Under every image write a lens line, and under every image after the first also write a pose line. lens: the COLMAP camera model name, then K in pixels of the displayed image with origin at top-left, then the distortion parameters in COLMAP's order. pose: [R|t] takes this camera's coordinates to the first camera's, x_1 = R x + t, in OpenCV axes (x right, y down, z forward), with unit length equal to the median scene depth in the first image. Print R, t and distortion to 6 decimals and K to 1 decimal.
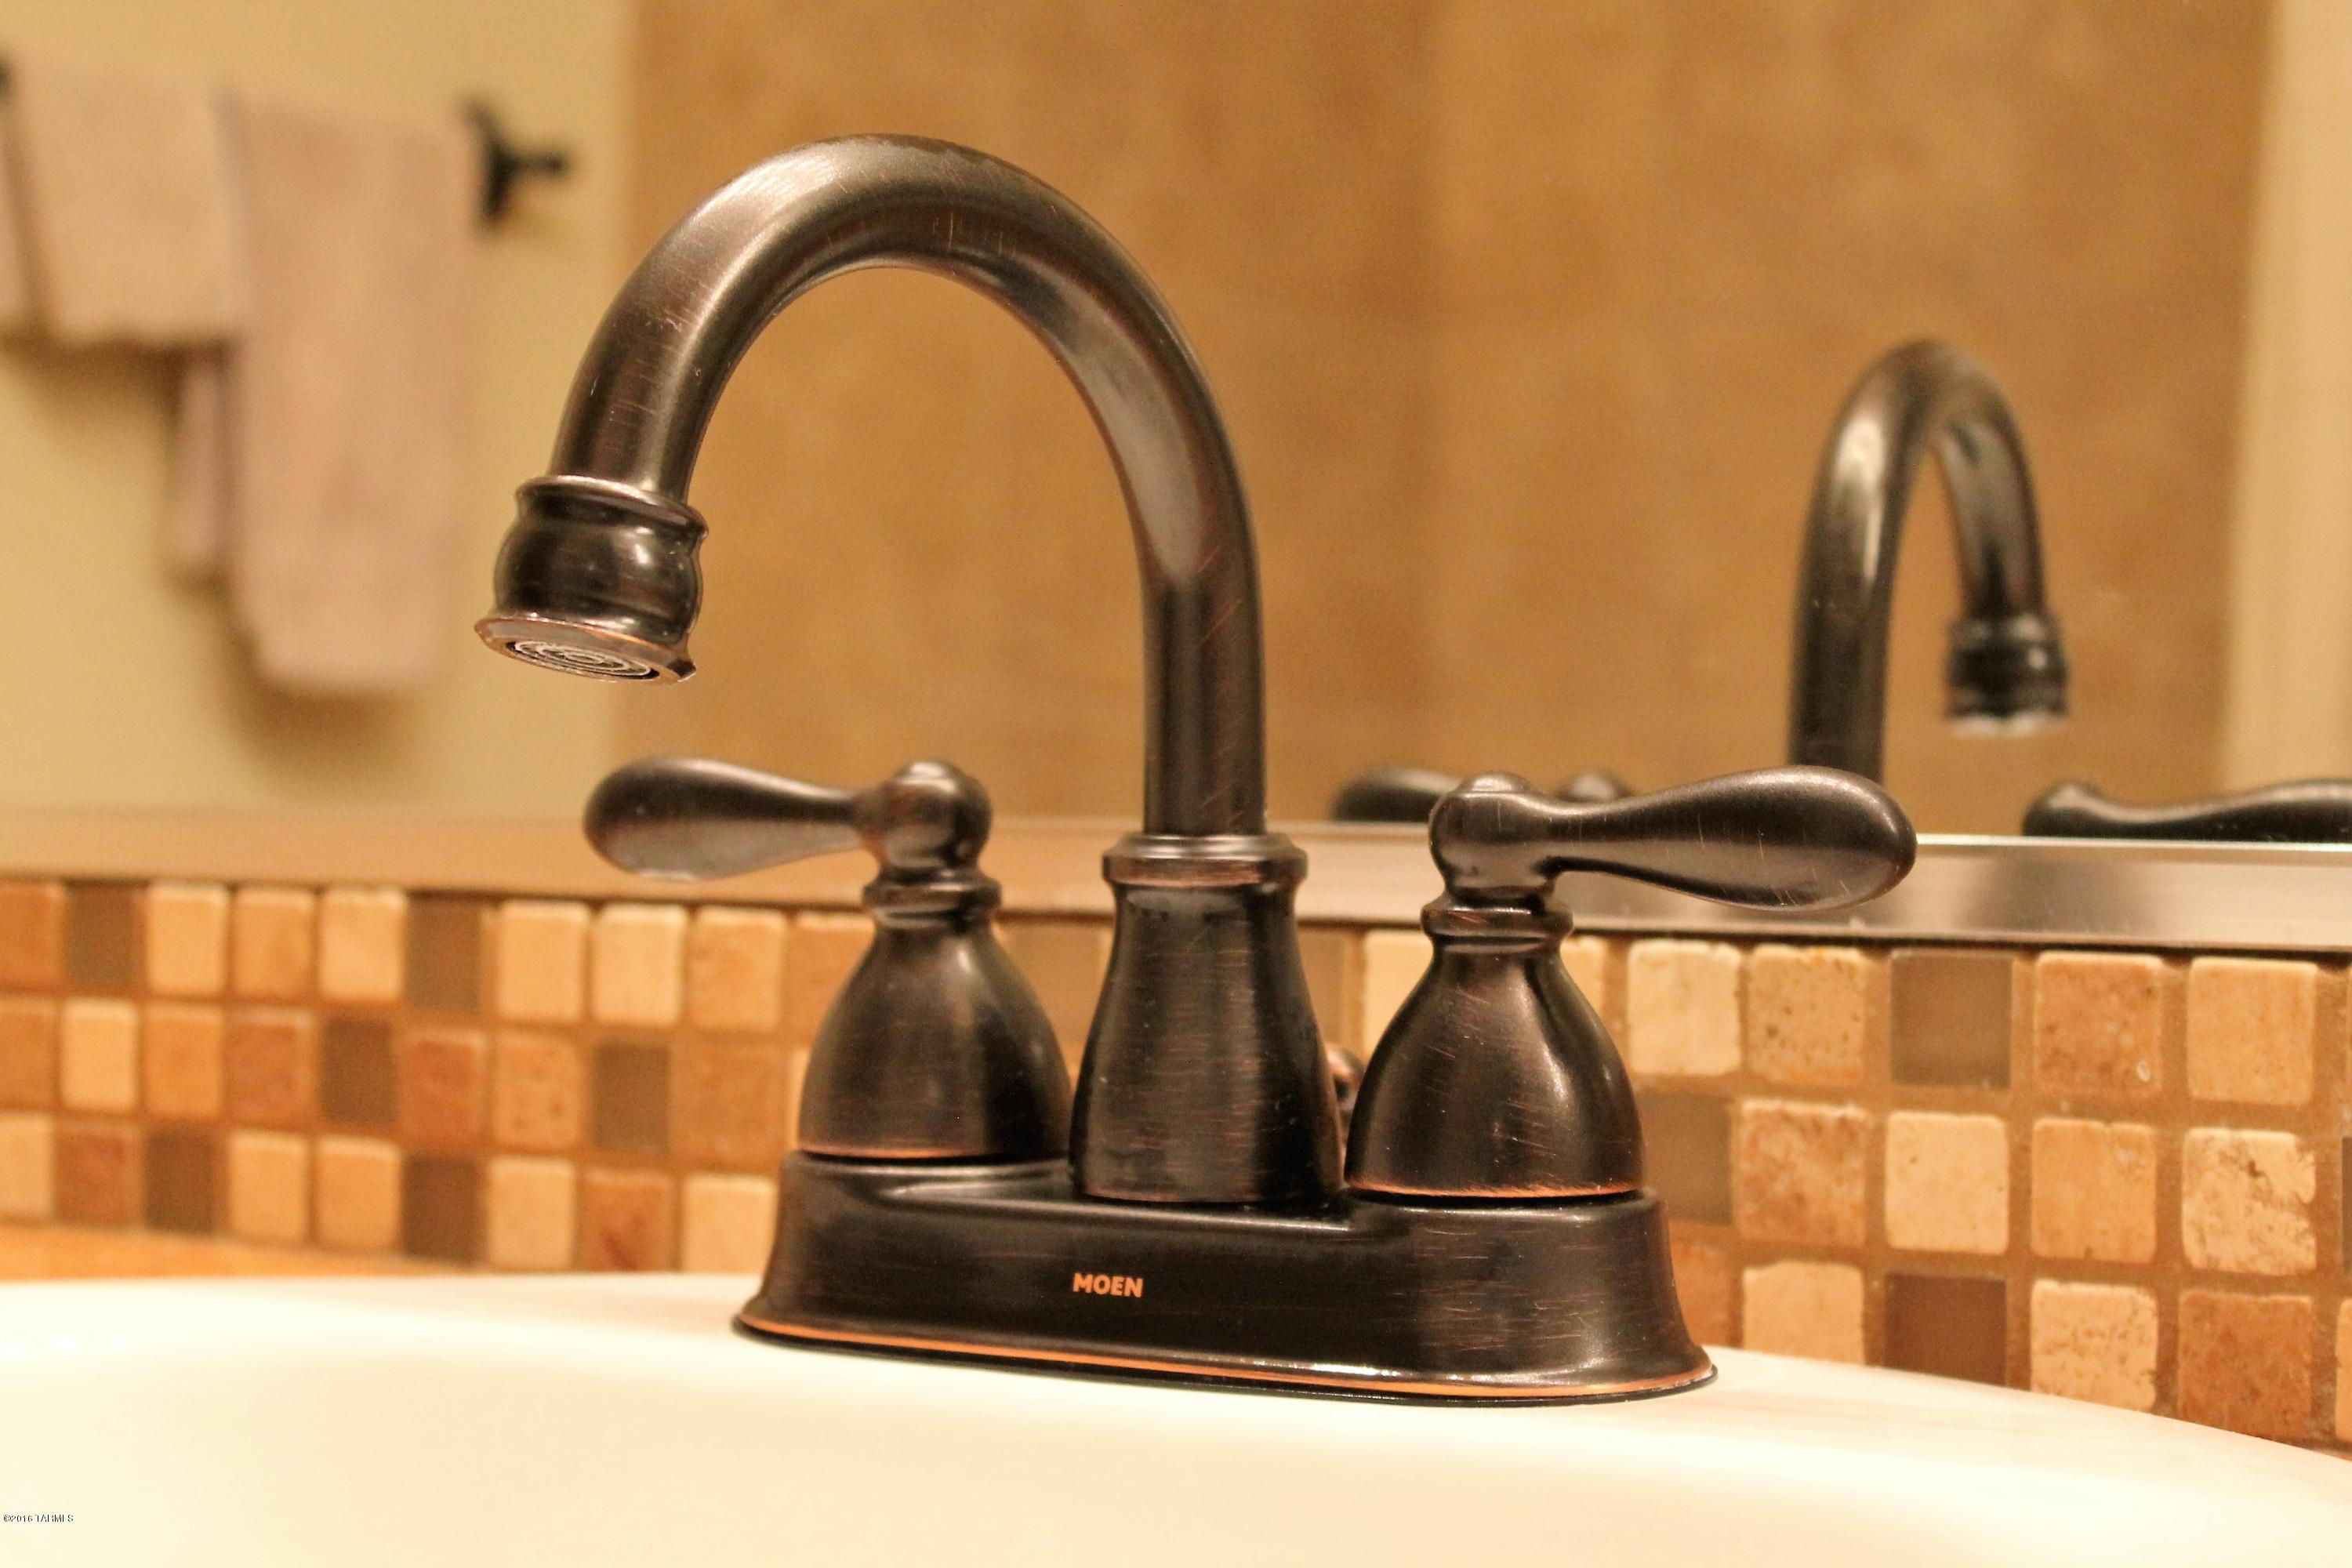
lens RADIAL K [[4784.5, 0, 1176.0], [0, 4784.5, 784.0], [0, 0, 1]] dist [0.311237, 0.043545]
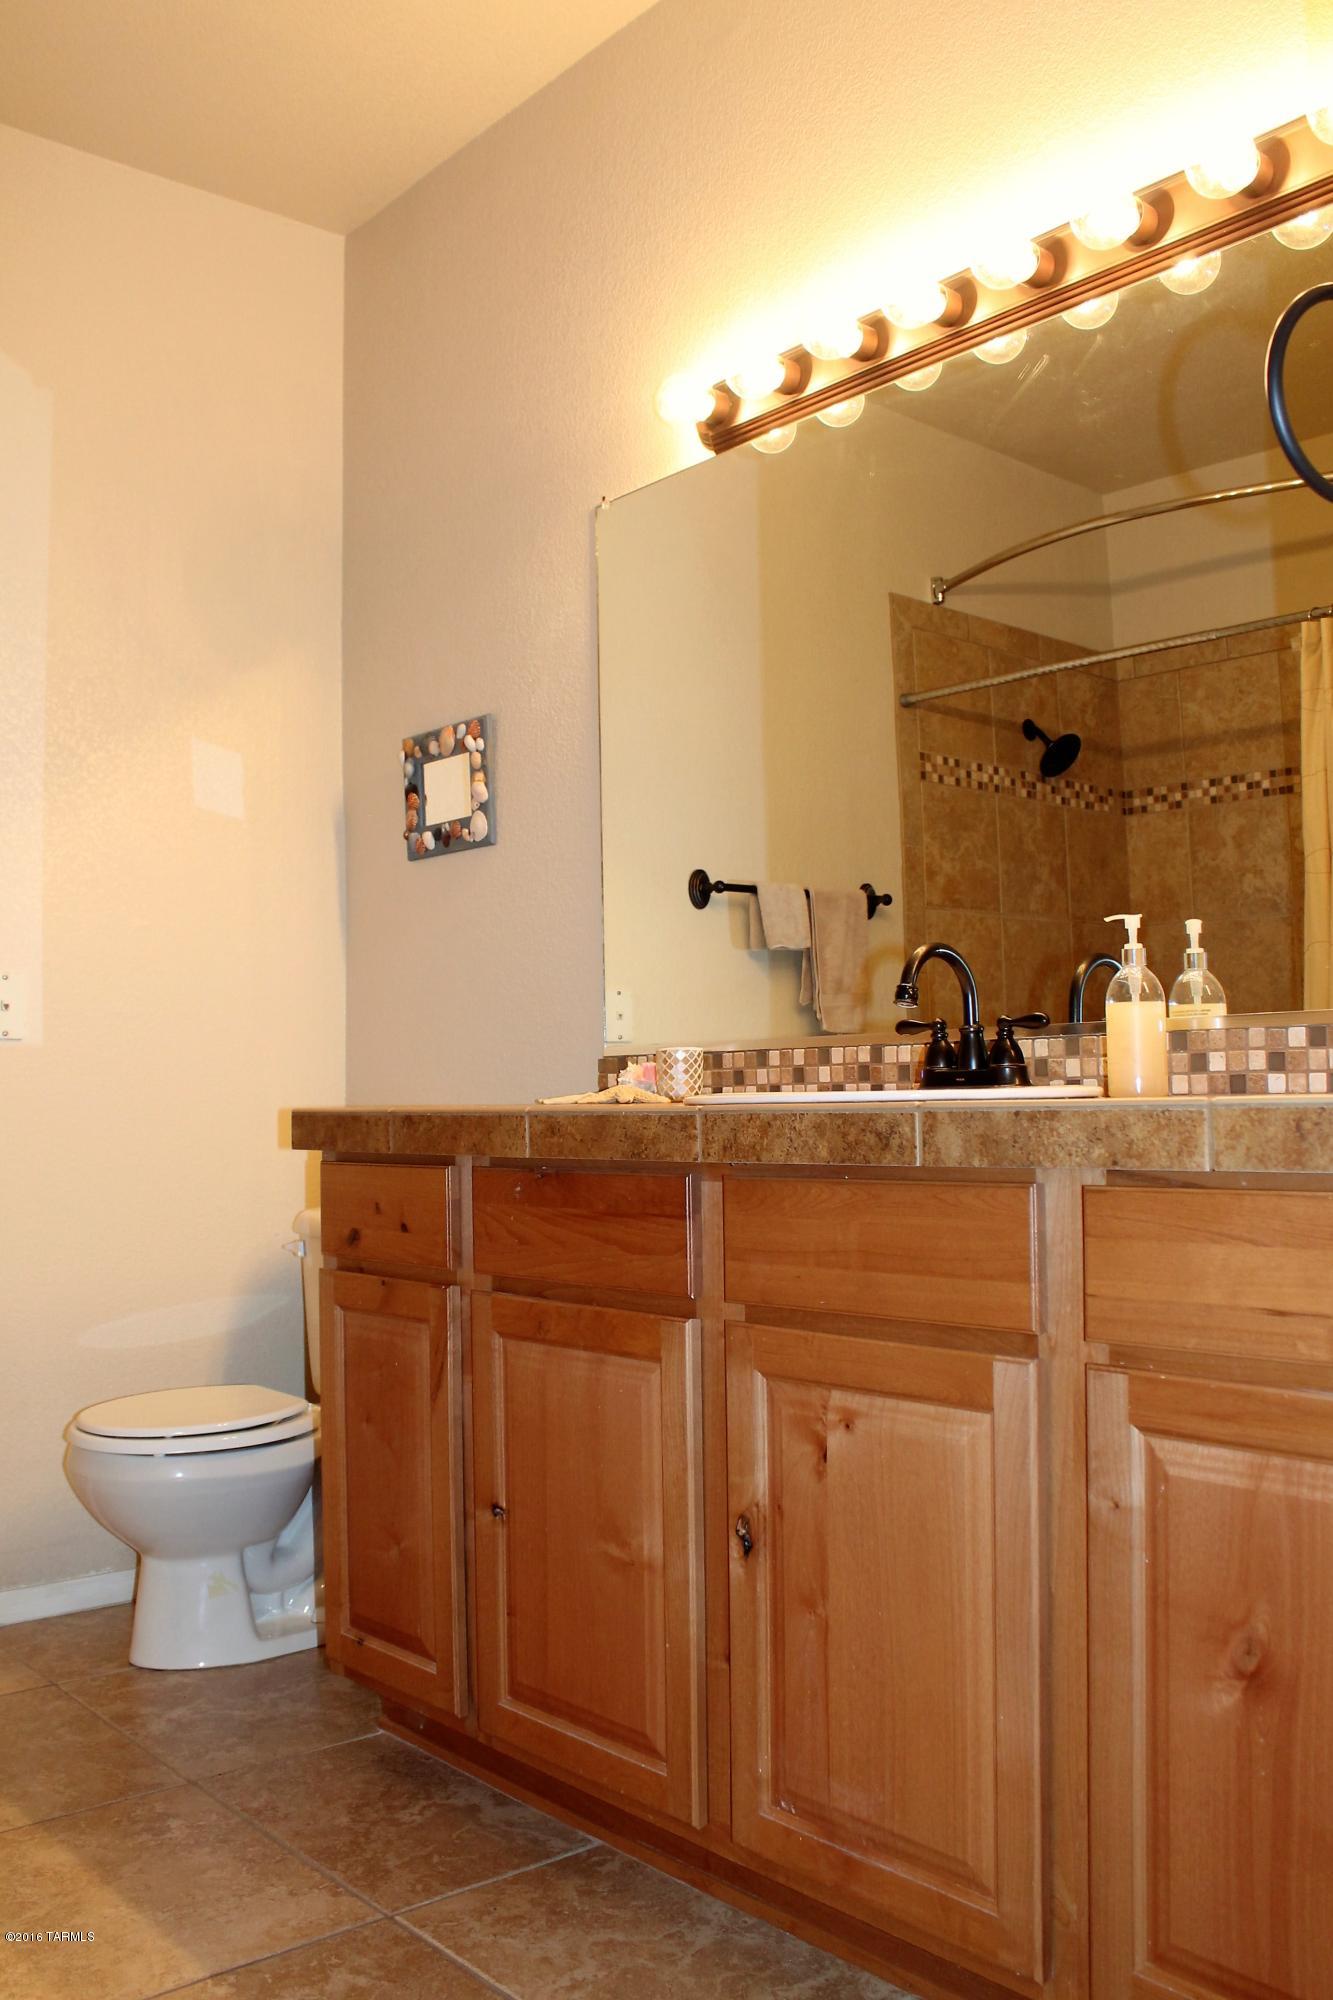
lens RADIAL K [[1732.1, 0, 666.5], [0, 1732.1, 1000.0], [0, 0, 1]] dist [-0.106770, -0.000065]
pose [[0.966185, -0.045284, -0.253844, 0.078189], [0.032875, 0.998058, -0.052919, 0.033004], [0.255747, 0.042784, 0.965797, -0.606132]]
